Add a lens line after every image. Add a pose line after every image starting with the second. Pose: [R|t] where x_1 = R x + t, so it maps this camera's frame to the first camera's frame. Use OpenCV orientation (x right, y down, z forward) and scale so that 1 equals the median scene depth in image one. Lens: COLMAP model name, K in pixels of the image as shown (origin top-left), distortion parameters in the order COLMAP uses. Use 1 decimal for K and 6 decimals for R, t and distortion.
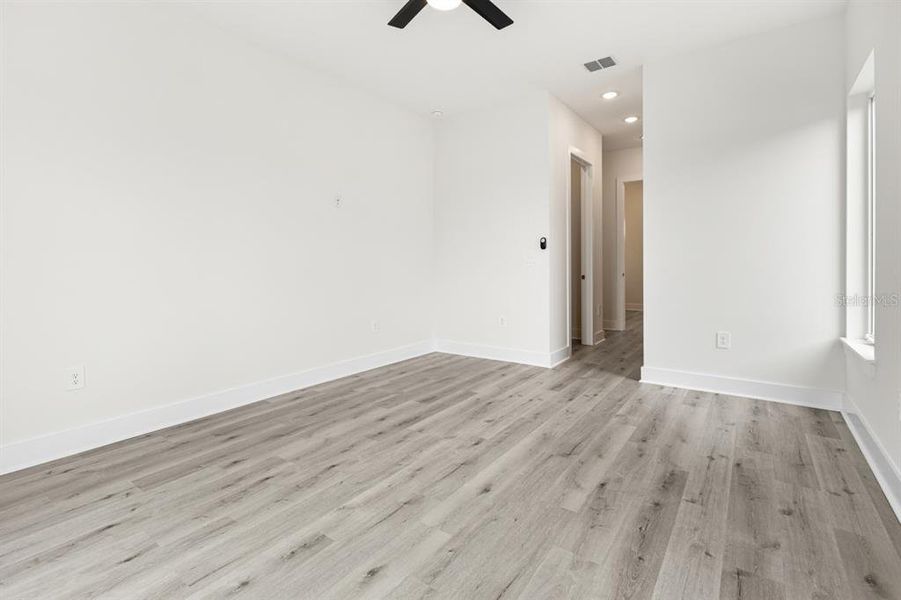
lens RADIAL K [[420.9, 0, 445.1], [0, 420.9, 269.9], [0, 0, 1]] dist [-0.000795, 0.000339]
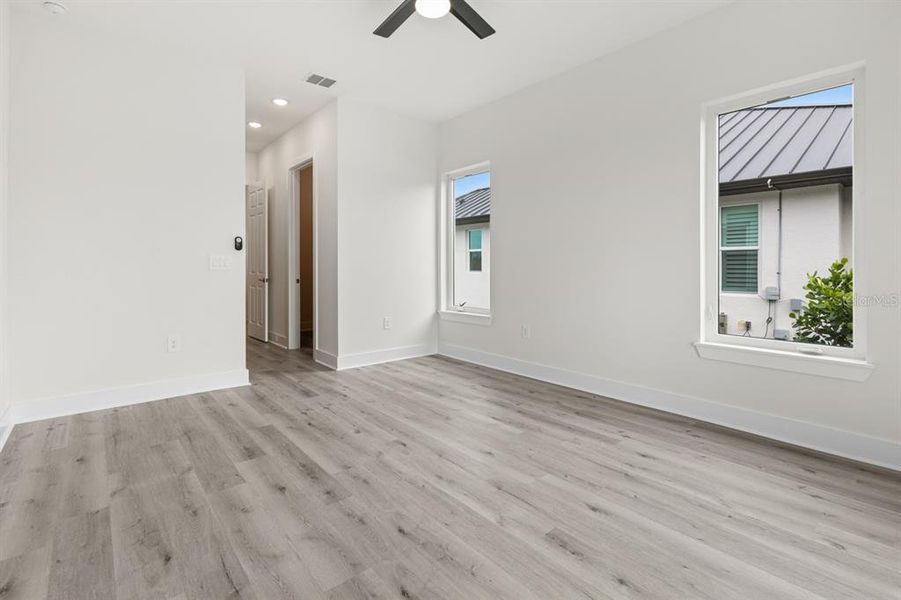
lens RADIAL K [[420.9, 0, 445.1], [0, 420.9, 269.9], [0, 0, 1]] dist [-0.000795, 0.000339]
pose [[0.228656, 0.004543, 0.973497, -0.935469], [0.006357, 0.999961, -0.006160, 0.000427], [-0.973487, 0.007597, 0.228618, 0.704635]]
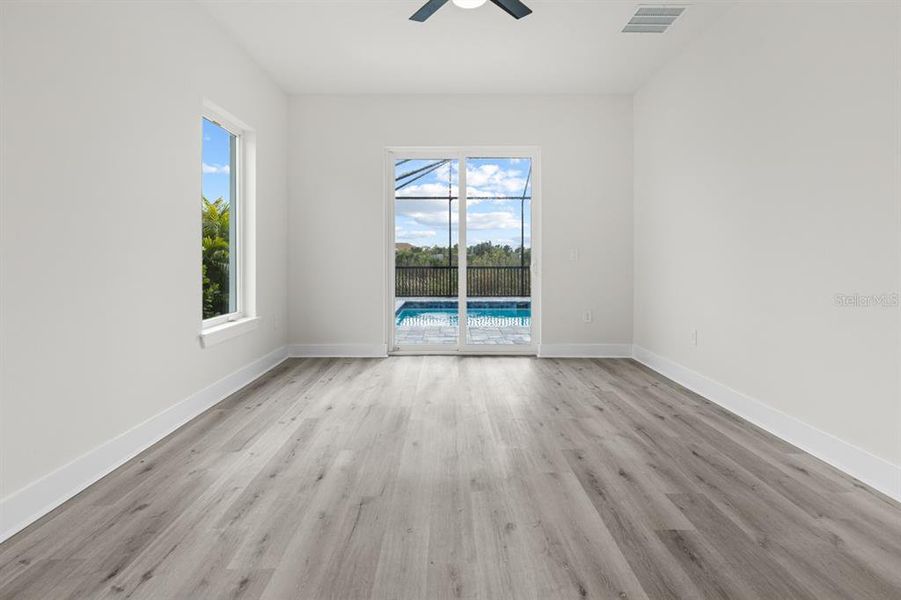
lens RADIAL K [[415.4, 0, 453.0], [0, 415.4, 247.1], [0, 0, 1]] dist [-0.000211, -0.000440]
pose [[-0.793990, -0.001834, -0.607929, 0.621418], [0.005440, 0.999934, -0.010121, -0.027669], [0.607907, -0.011343, -0.793927, 1.696982]]
